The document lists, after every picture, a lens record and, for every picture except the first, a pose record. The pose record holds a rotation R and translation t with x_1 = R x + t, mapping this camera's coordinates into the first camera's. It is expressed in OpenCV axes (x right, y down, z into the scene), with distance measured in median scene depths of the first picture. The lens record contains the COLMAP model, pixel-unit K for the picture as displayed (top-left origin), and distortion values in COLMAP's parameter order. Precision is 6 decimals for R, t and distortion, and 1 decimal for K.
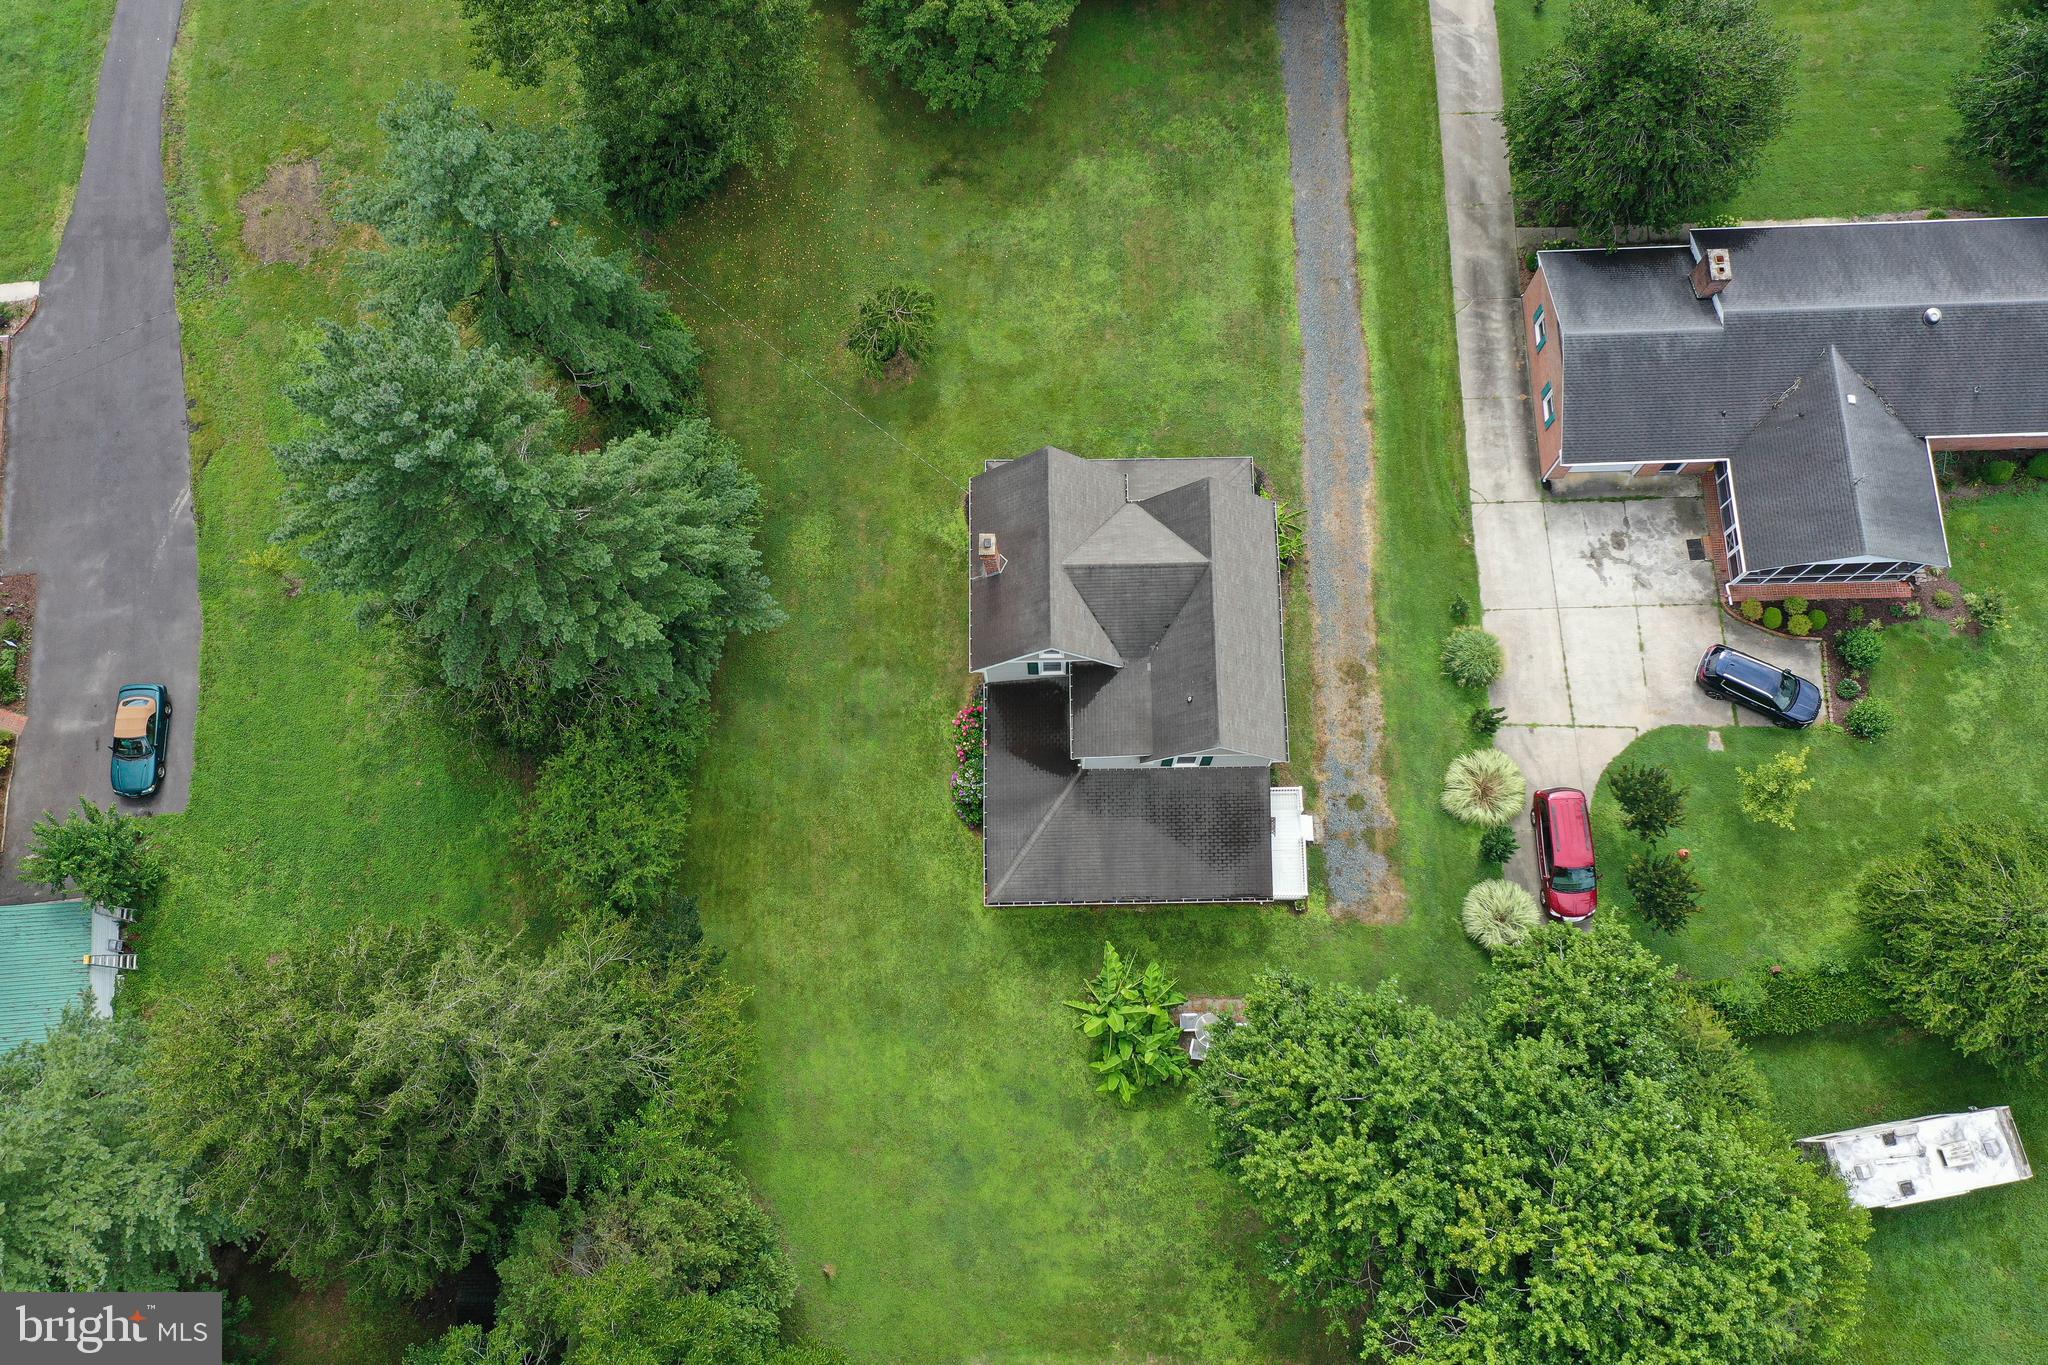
lens RADIAL K [[1619.4, 0, 1024.0], [0, 1619.4, 682.5], [0, 0, 1]] dist [0.014311, 0.008978]
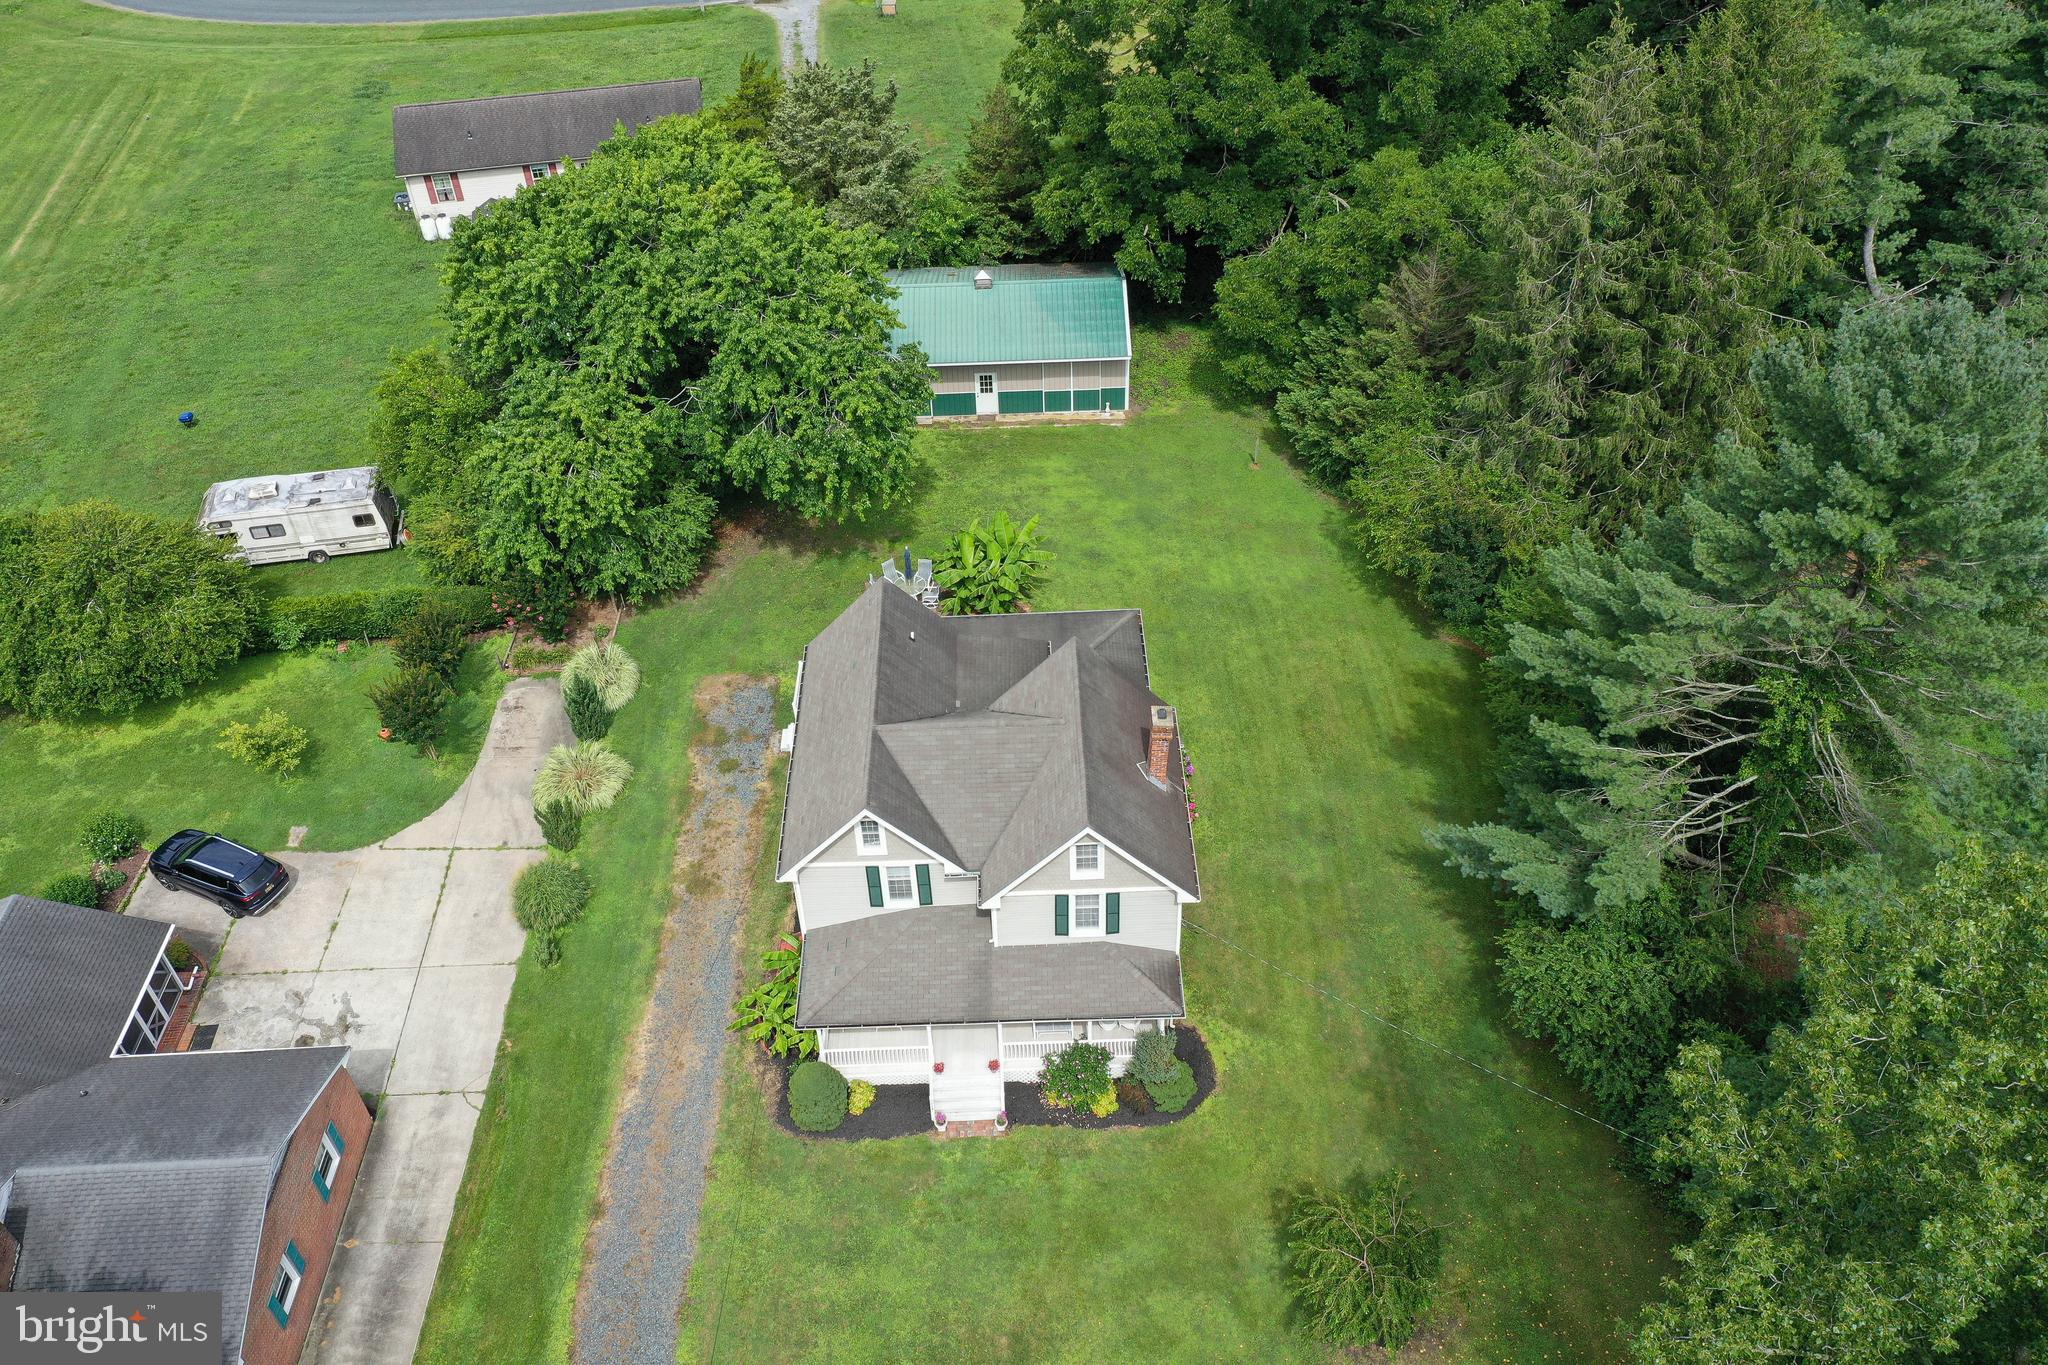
lens RADIAL K [[1623.4, 0, 1021.9], [0, 1623.4, 678.2], [0, 0, 1]] dist [0.008384, 0.007820]
pose [[-0.998592, 0.045437, 0.027361, 0.019131], [0.004460, -0.442098, 0.896956, -0.674031], [0.052851, 0.895815, 0.441273, 0.558344]]
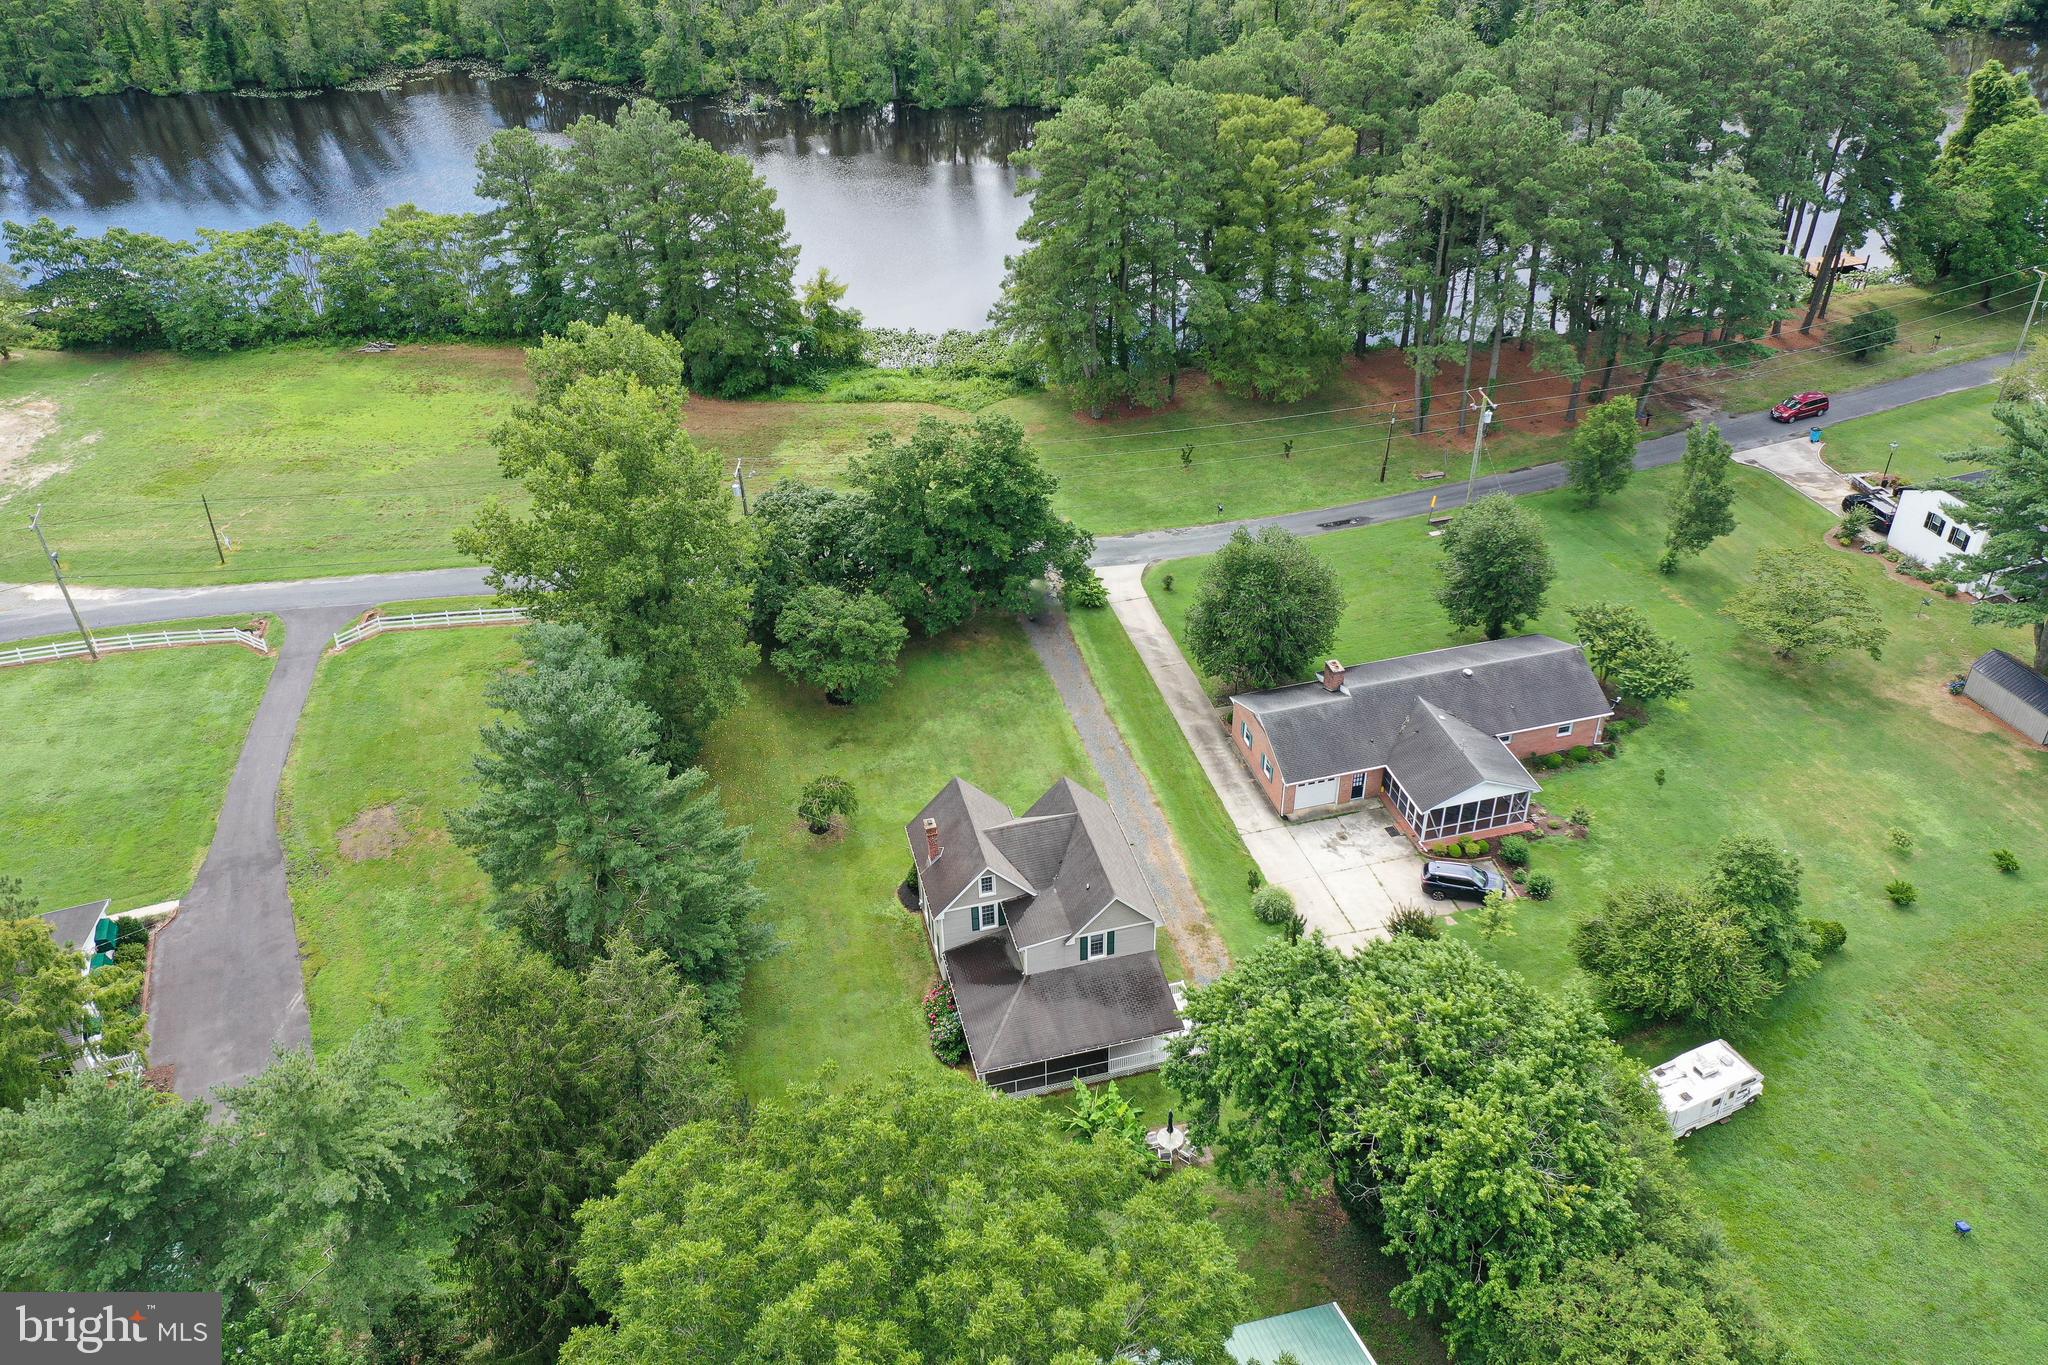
lens RADIAL K [[1610.3, 0, 1024.9], [0, 1610.3, 680.1], [0, 0, 1]] dist [0.020863, -0.006687]
pose [[0.971132, -0.133057, 0.197987, -0.186064], [0.229108, 0.751389, -0.618808, 0.654353], [-0.066429, 0.646305, 0.760182, -0.185365]]
